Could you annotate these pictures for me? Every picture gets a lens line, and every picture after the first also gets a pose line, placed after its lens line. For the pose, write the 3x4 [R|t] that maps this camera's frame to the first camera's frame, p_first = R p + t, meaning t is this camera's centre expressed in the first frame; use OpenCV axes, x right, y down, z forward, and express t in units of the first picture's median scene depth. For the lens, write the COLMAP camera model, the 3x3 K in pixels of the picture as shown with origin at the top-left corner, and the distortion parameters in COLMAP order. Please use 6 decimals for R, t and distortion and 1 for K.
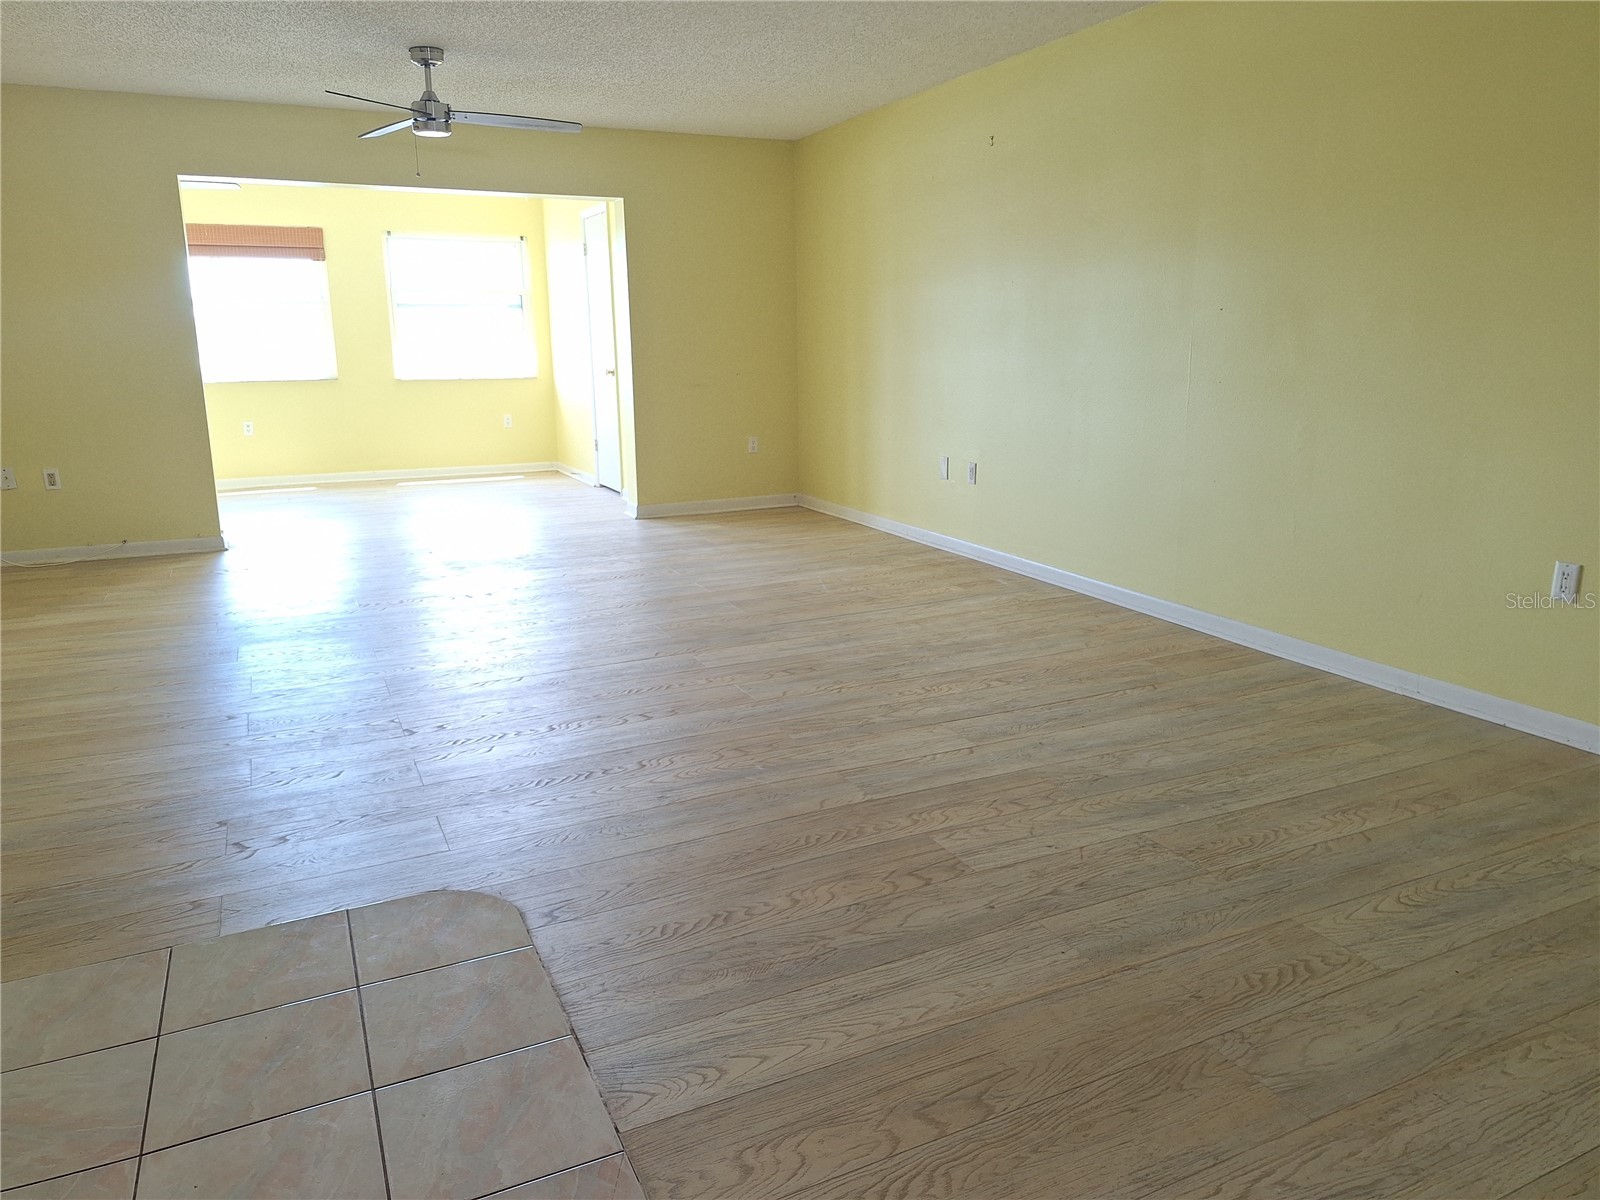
lens RADIAL K [[1079.9, 0, 806.1], [0, 1079.9, 596.2], [0, 0, 1]] dist [0.008137, 0.002560]
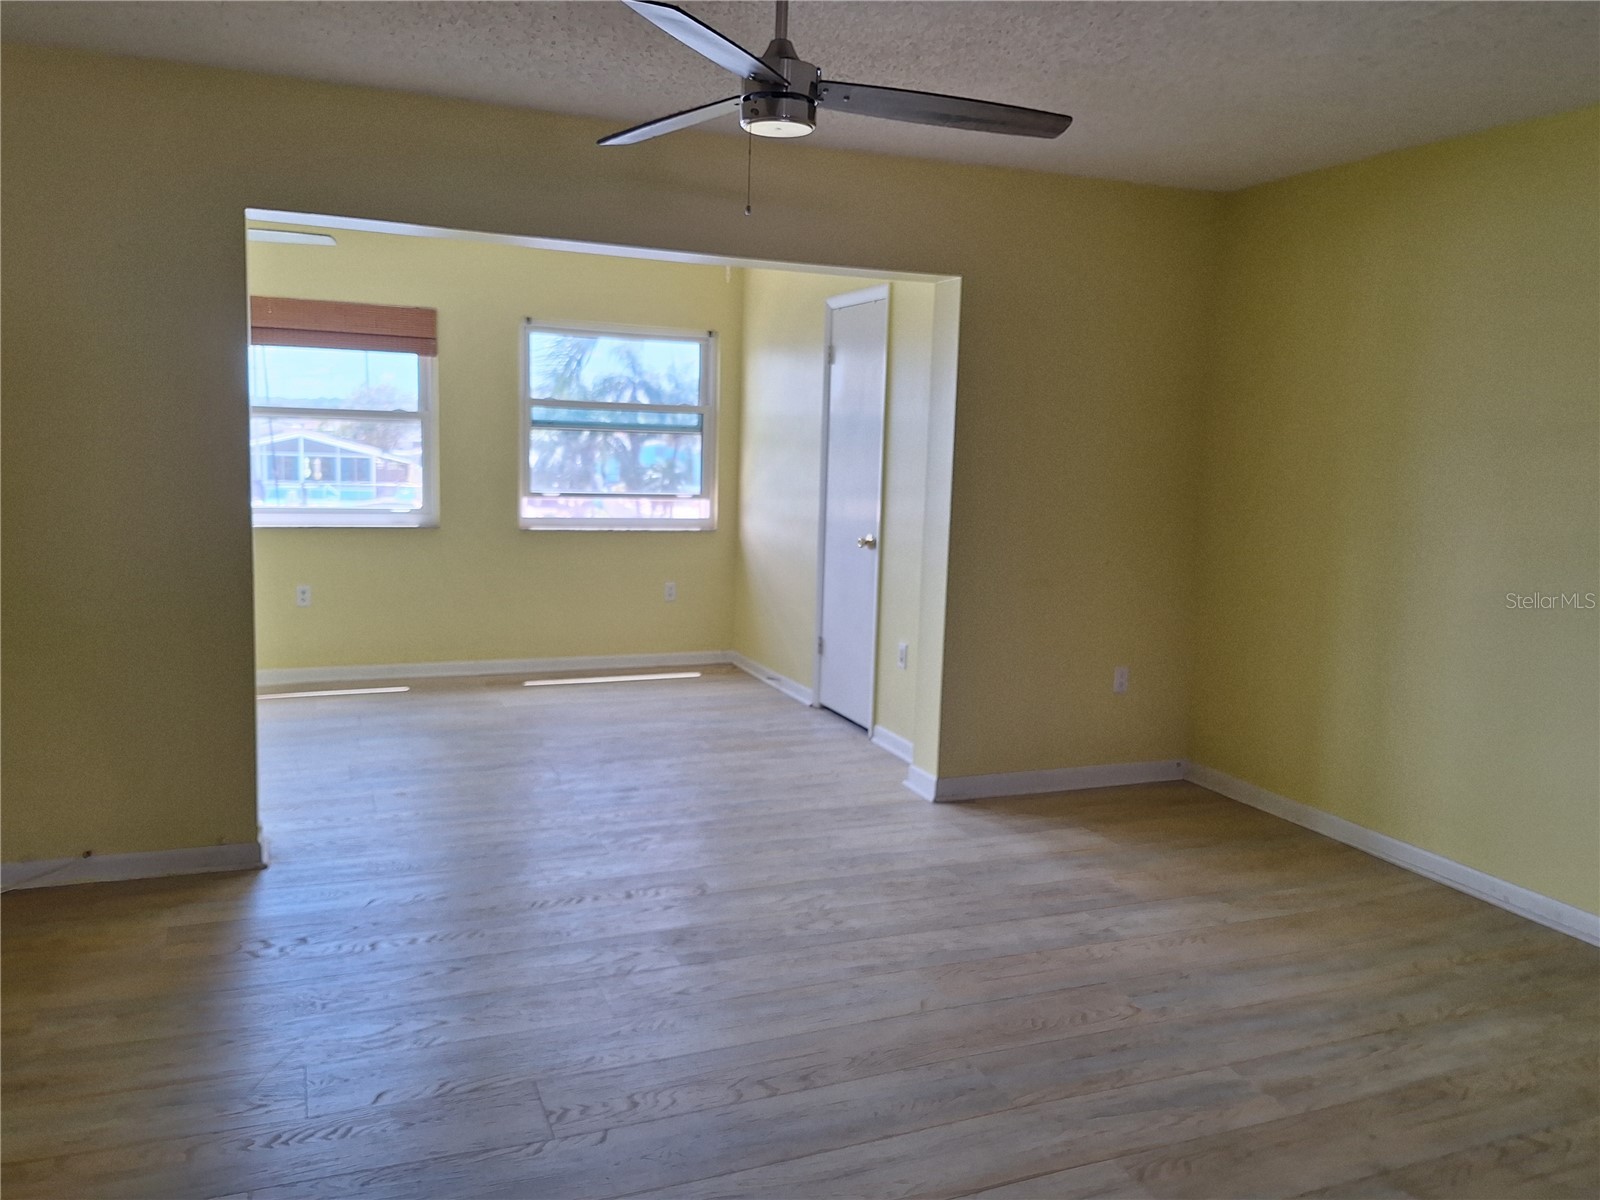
lens RADIAL K [[1223.5, 0, 795.3], [0, 1223.5, 606.0], [0, 0, 1]] dist [0.045806, -0.003134]
pose [[0.996413, 0.047699, -0.069903, -0.190067], [-0.054607, 0.993437, -0.100501, -0.105525], [0.064650, 0.103958, 0.992478, 0.313861]]
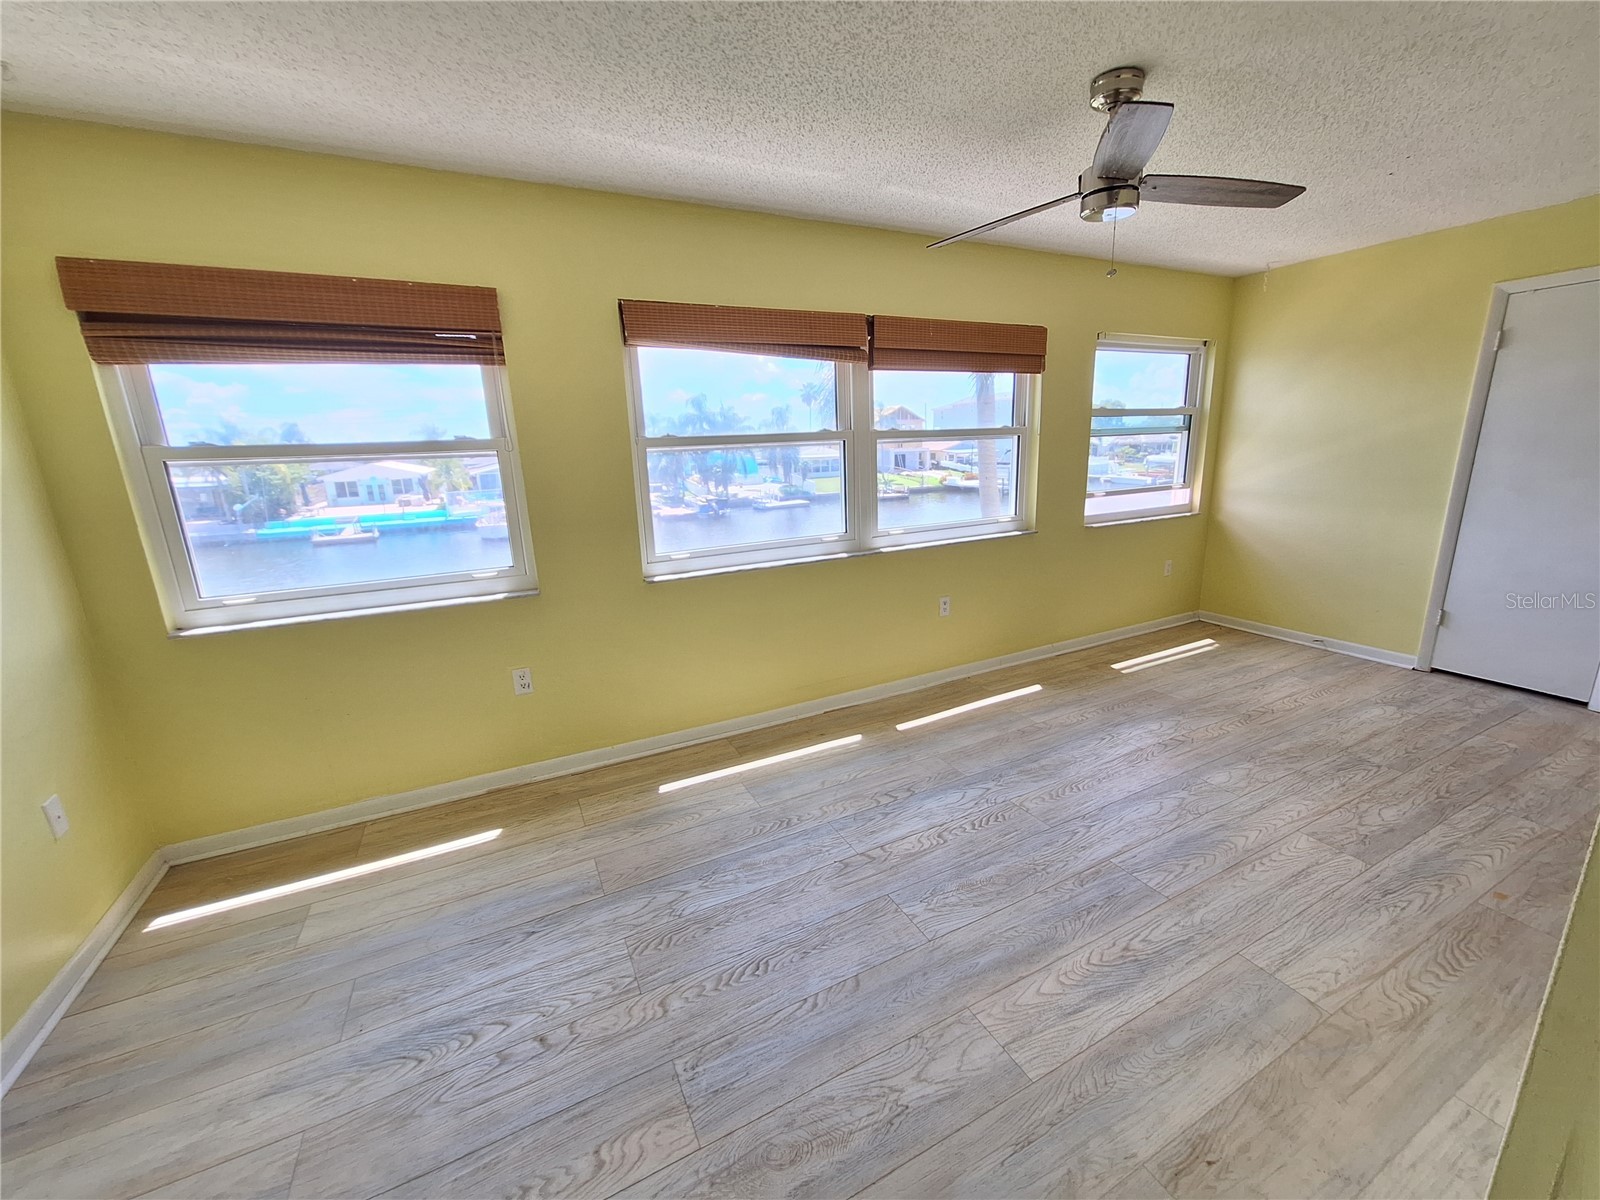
lens RADIAL K [[633.5, 0, 809.5], [0, 633.5, 592.9], [0, 0, 1]] dist [-0.005115, 0.002089]
pose [[0.999574, -0.029066, 0.002721, -0.736701], [0.029080, 0.999562, -0.005438, -0.198278], [-0.002562, 0.005515, 0.999982, 0.694626]]
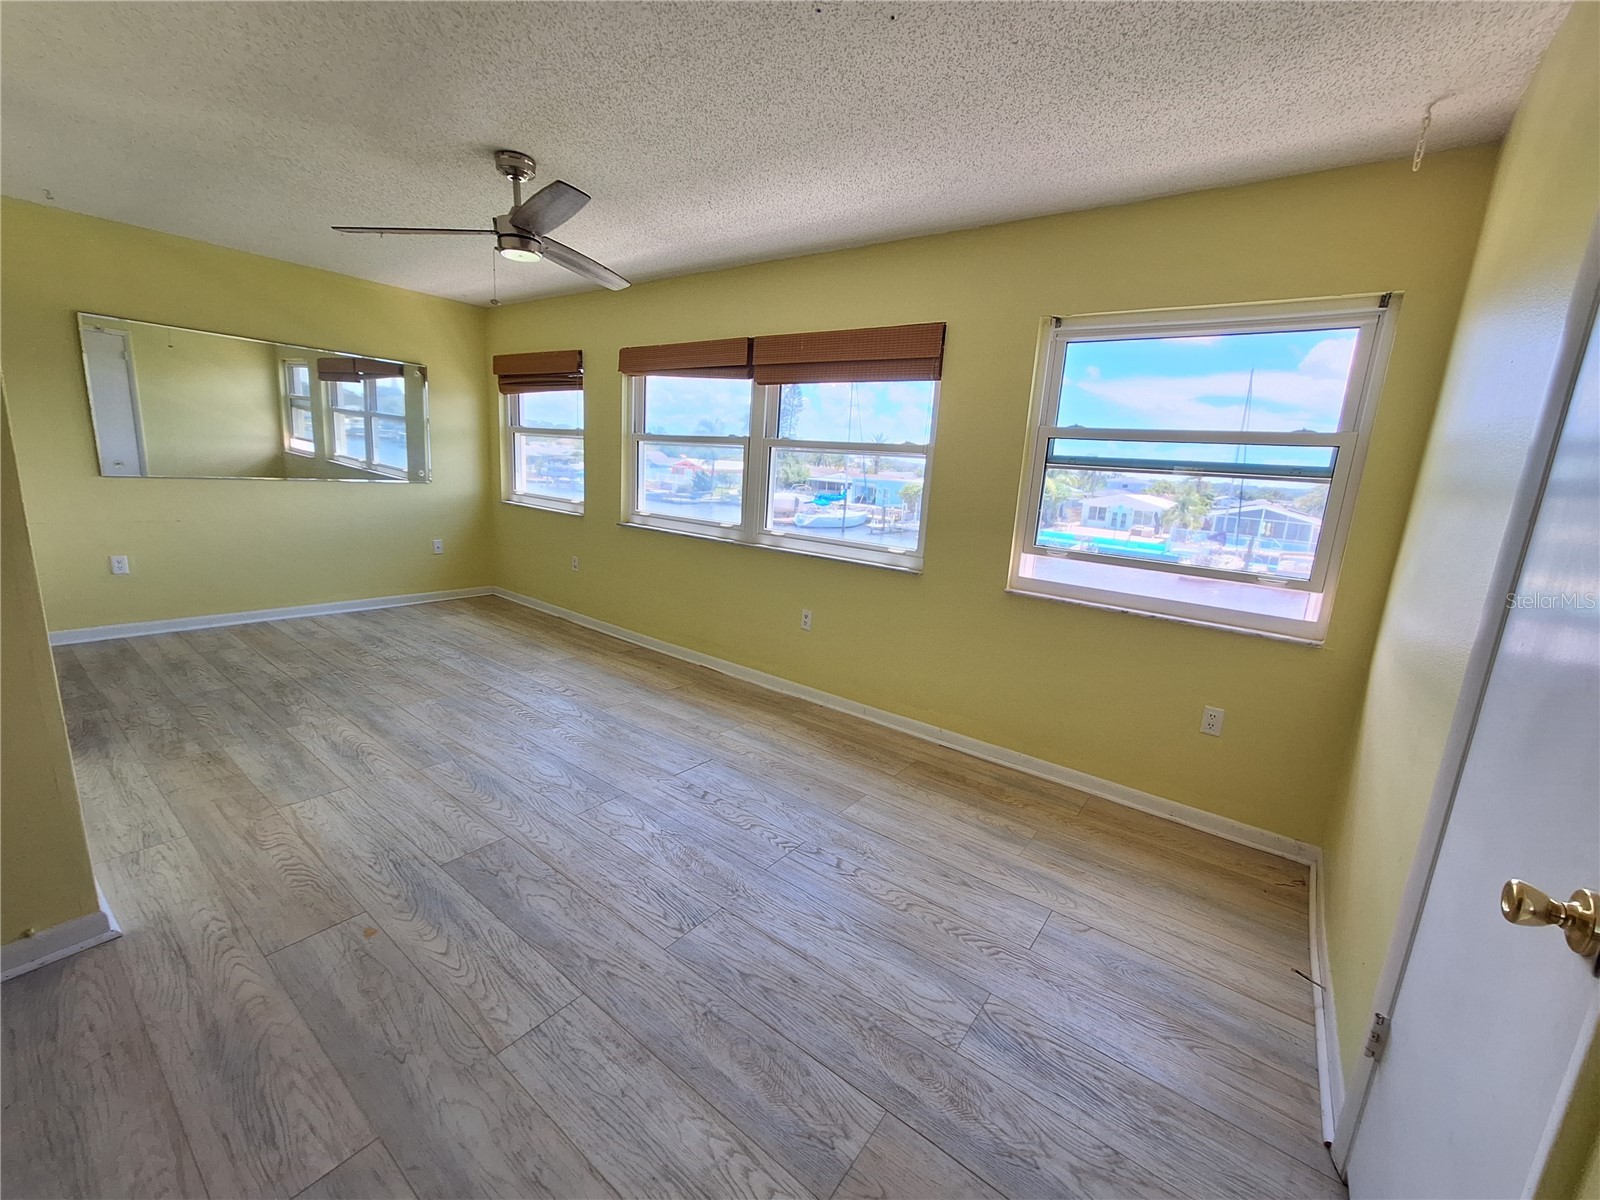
lens RADIAL K [[633.5, 0, 821.0], [0, 633.5, 600.8], [0, 0, 1]] dist [-0.005115, 0.002089]
pose [[0.463588, 0.219146, -0.858522, -0.182603], [-0.278766, 0.955802, 0.093448, -0.252995], [0.841056, 0.196006, 0.504189, 0.964984]]
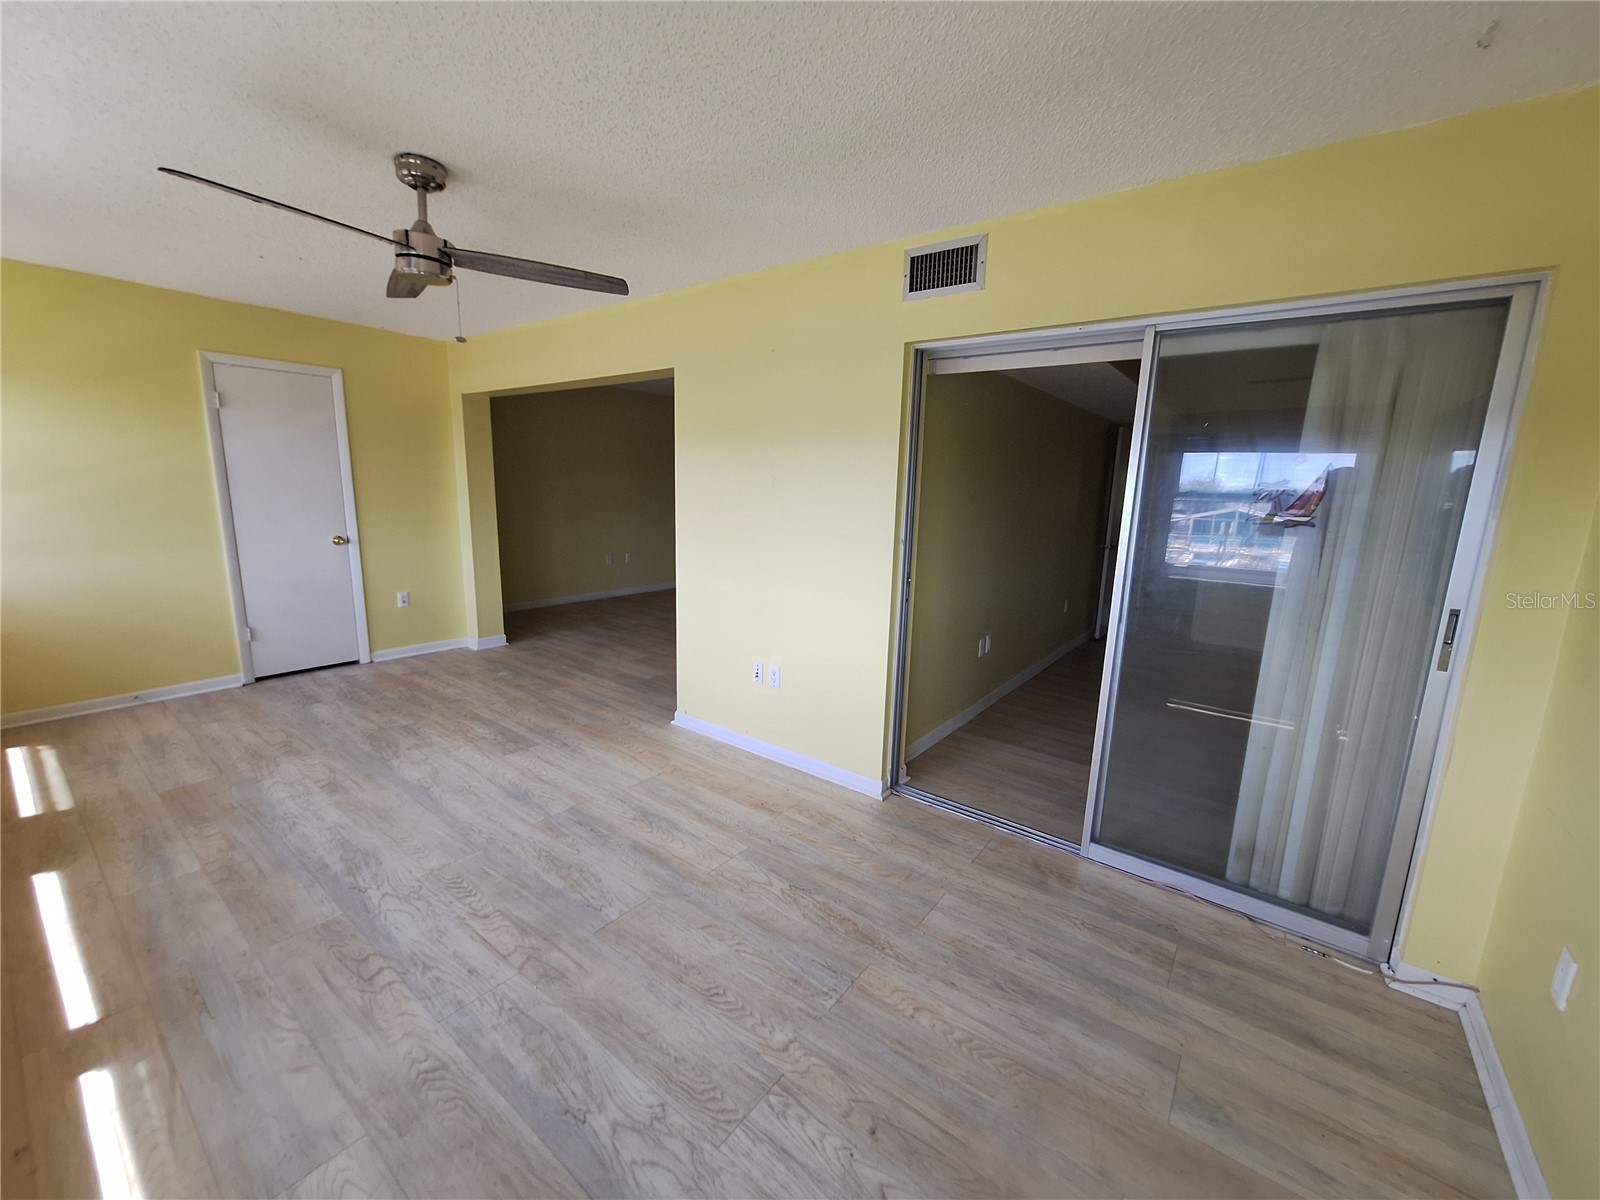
lens RADIAL K [[633.5, 0, 818.0], [0, 633.5, 596.5], [0, 0, 1]] dist [-0.005115, 0.002089]
pose [[-0.455369, -0.168199, 0.874270, -0.972894], [0.182790, 0.943409, 0.276707, -0.264763], [-0.871336, 0.285811, -0.398855, 0.963523]]
